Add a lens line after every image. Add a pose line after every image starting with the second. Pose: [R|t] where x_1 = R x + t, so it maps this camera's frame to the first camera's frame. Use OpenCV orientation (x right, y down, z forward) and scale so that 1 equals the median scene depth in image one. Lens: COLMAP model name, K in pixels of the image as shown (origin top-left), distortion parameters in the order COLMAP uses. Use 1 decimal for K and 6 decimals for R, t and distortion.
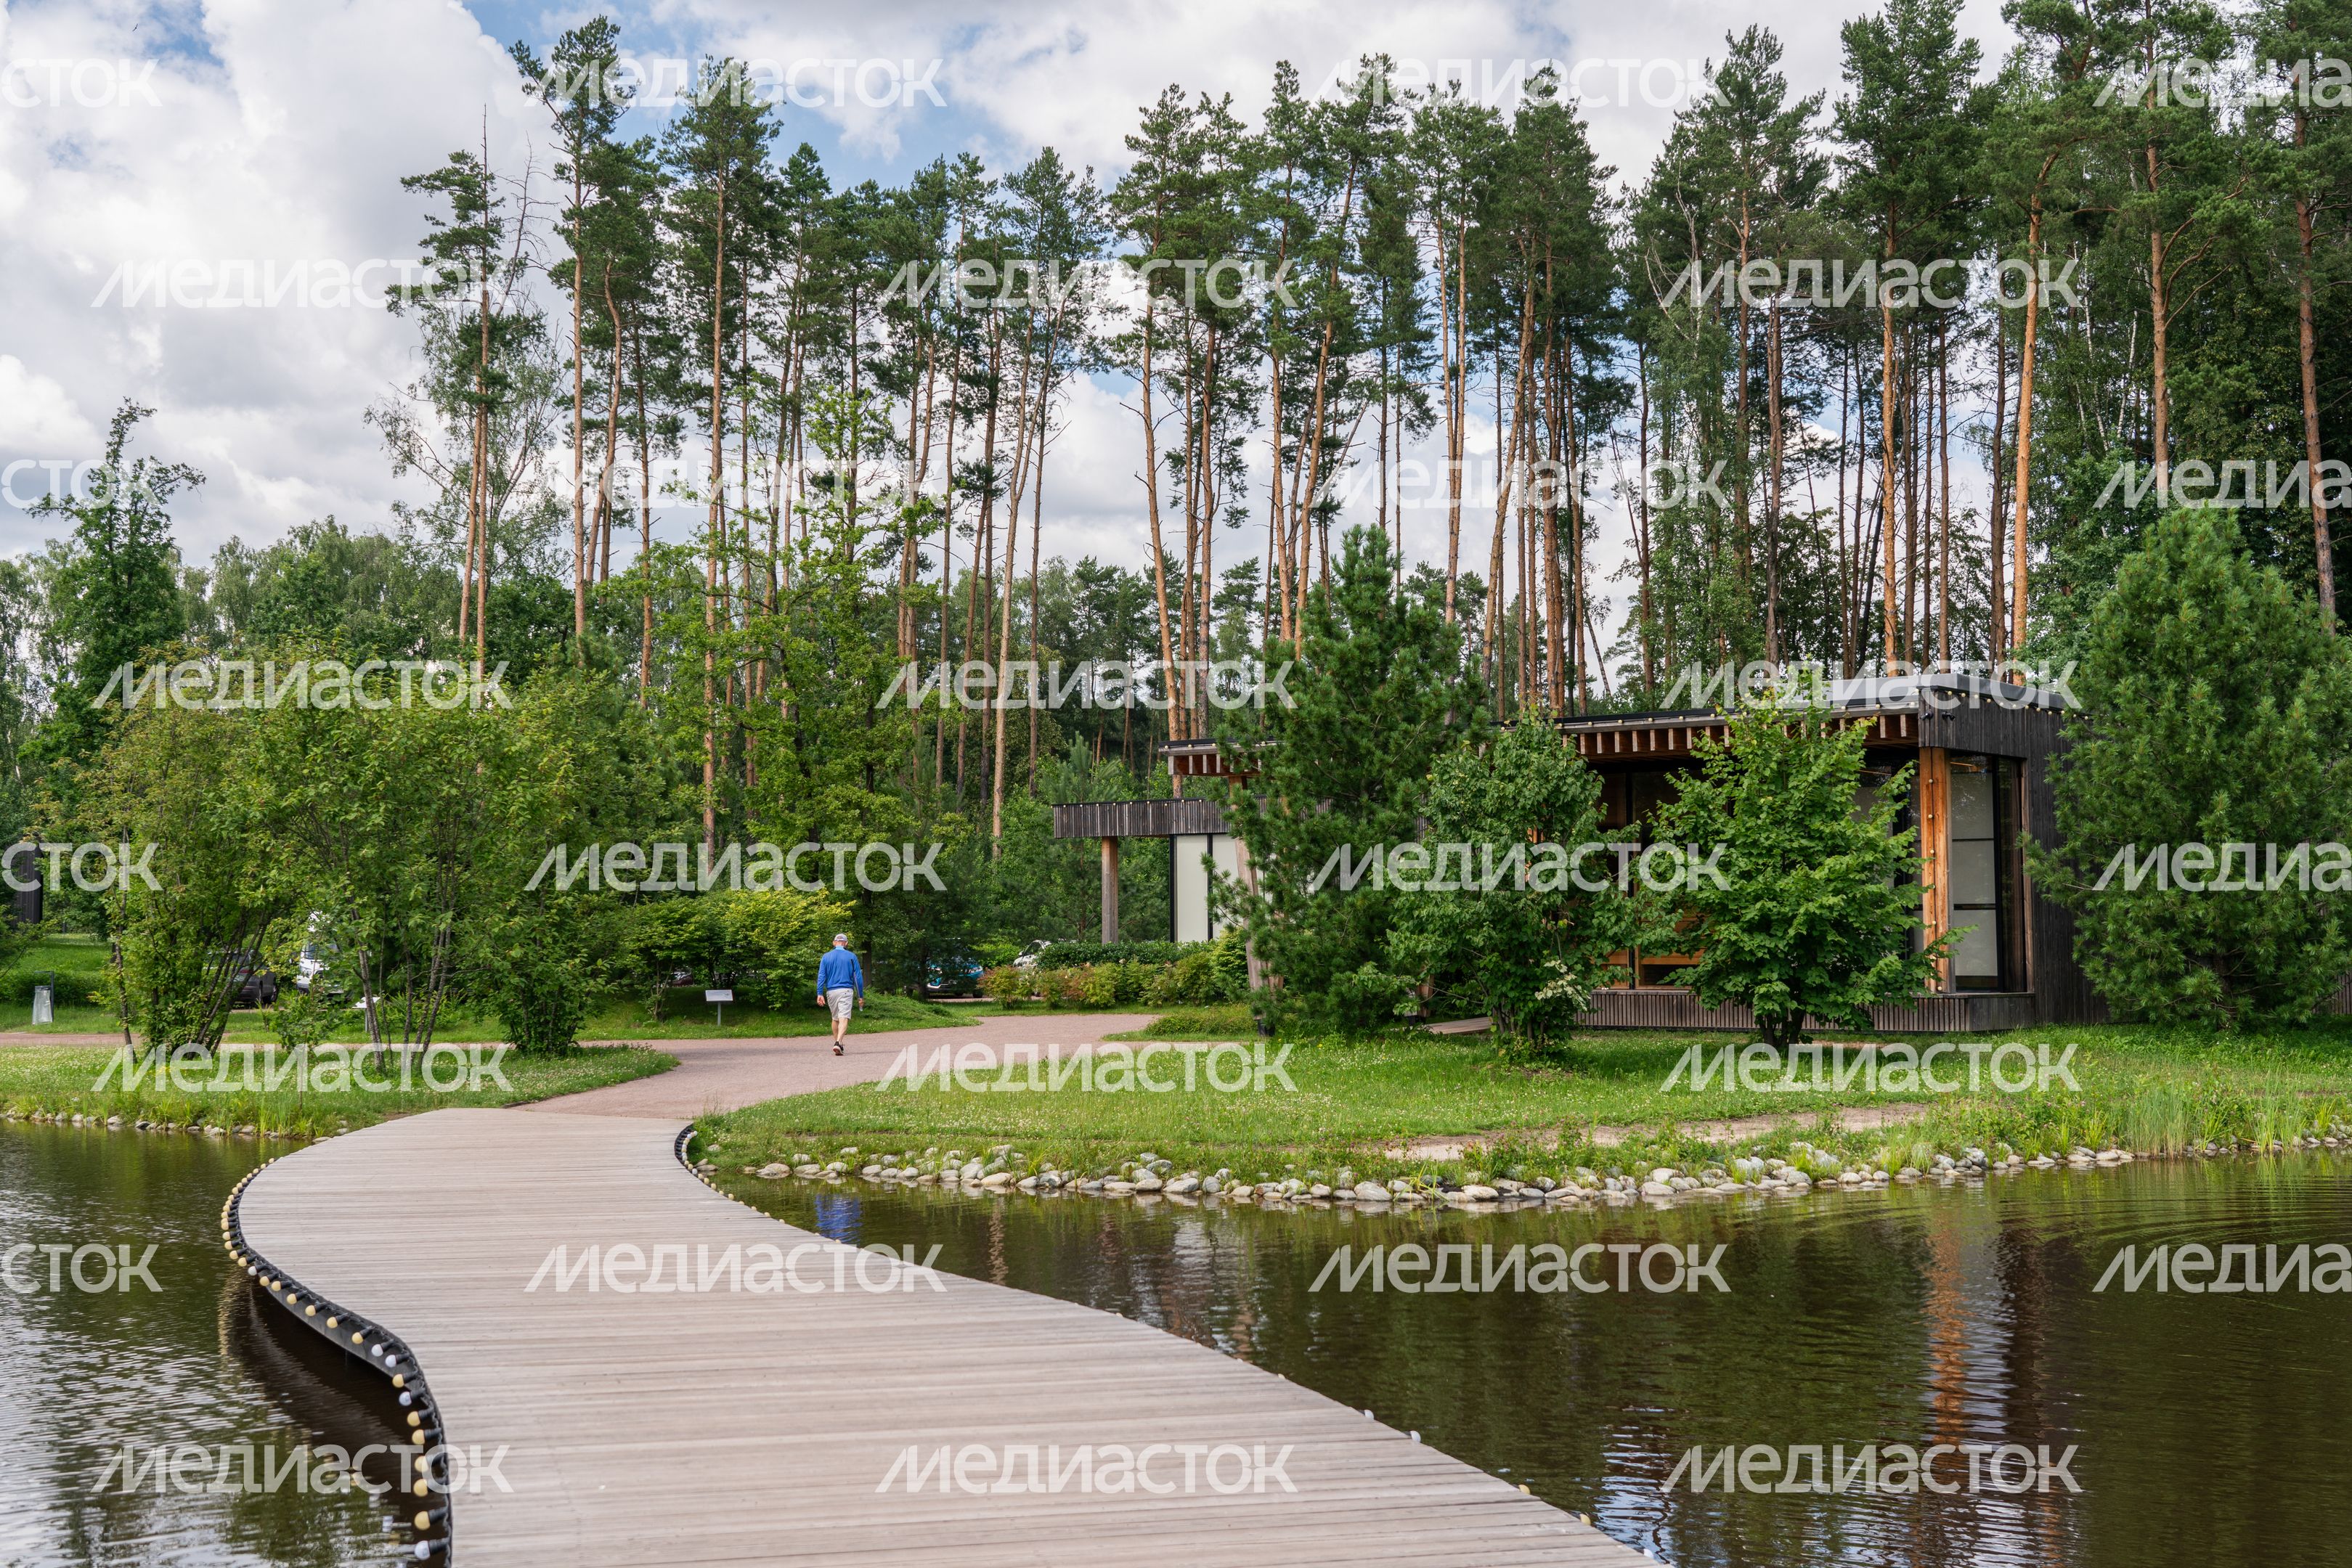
lens RADIAL K [[2741.5, 0, 1173.9], [0, 2741.5, 782.2], [0, 0, 1]] dist [0.035638, 0.000000]
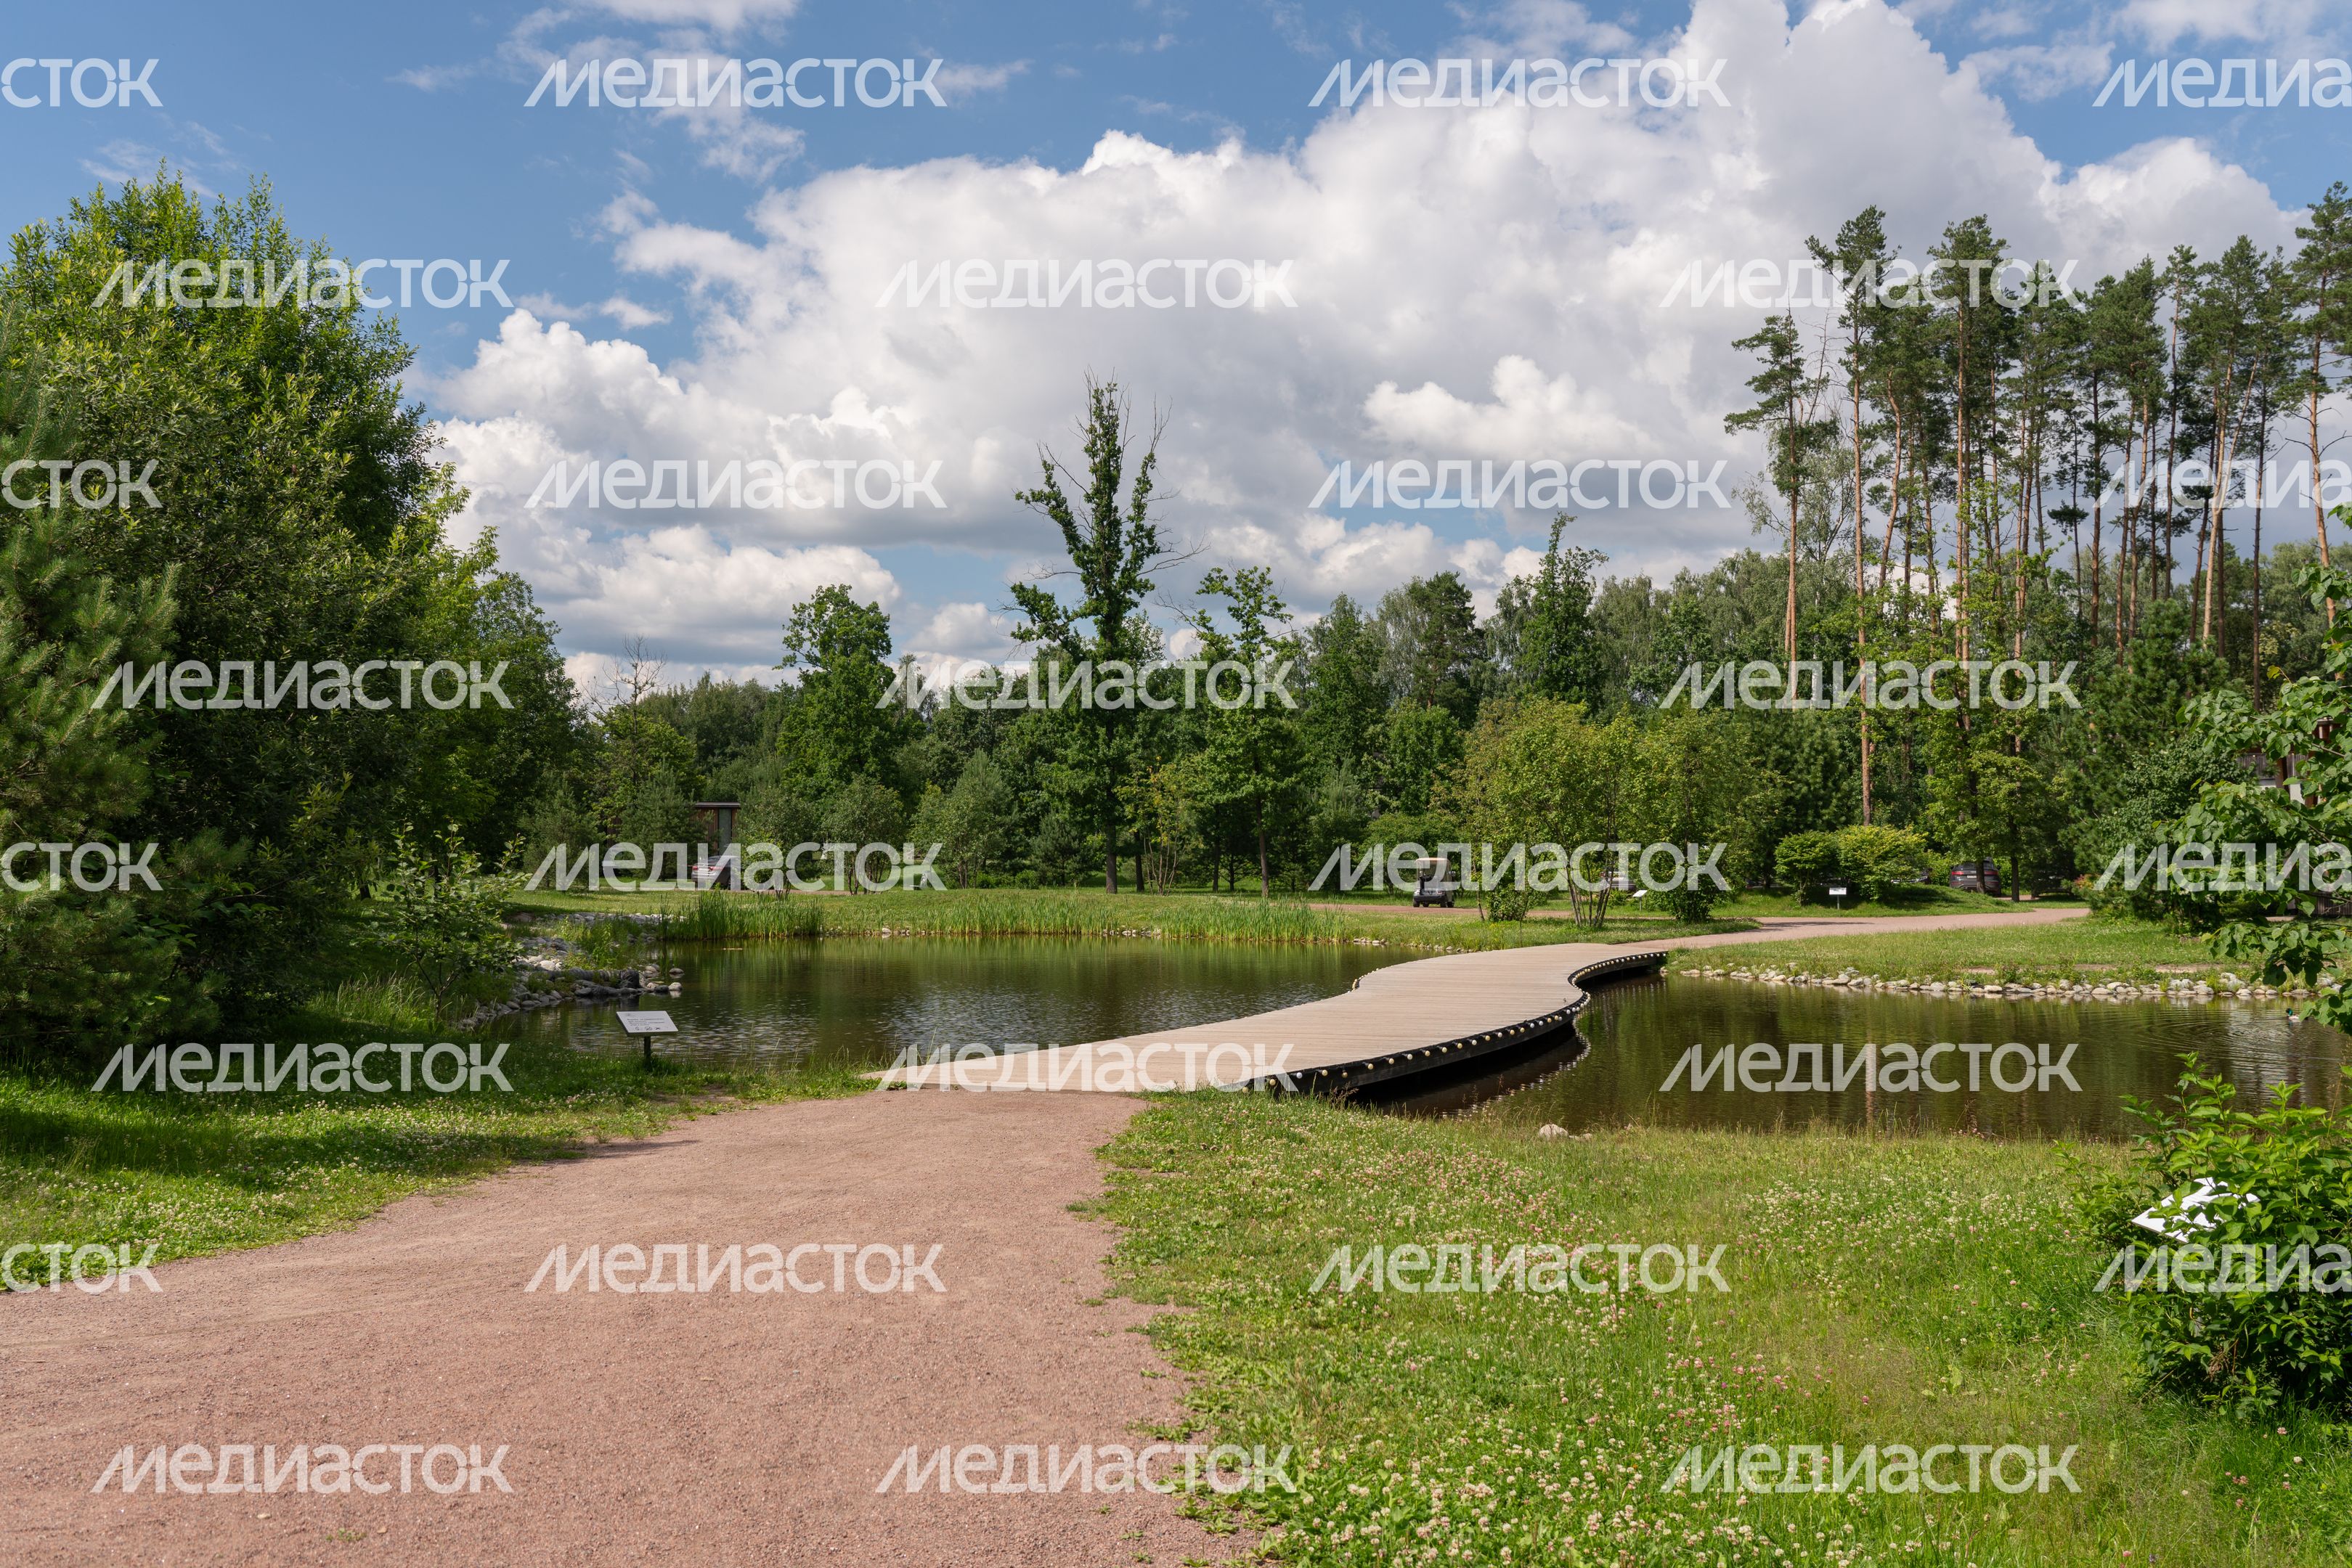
lens RADIAL K [[2102.9, 0, 1176.4], [0, 2102.9, 788.4], [0, 0, 1]] dist [-0.000271, 0.001380]
pose [[0.833294, -0.017451, -0.552554, 0.087258], [0.032337, 0.999329, 0.017204, -0.007717], [0.551883, -0.032204, 0.833299, -0.111916]]
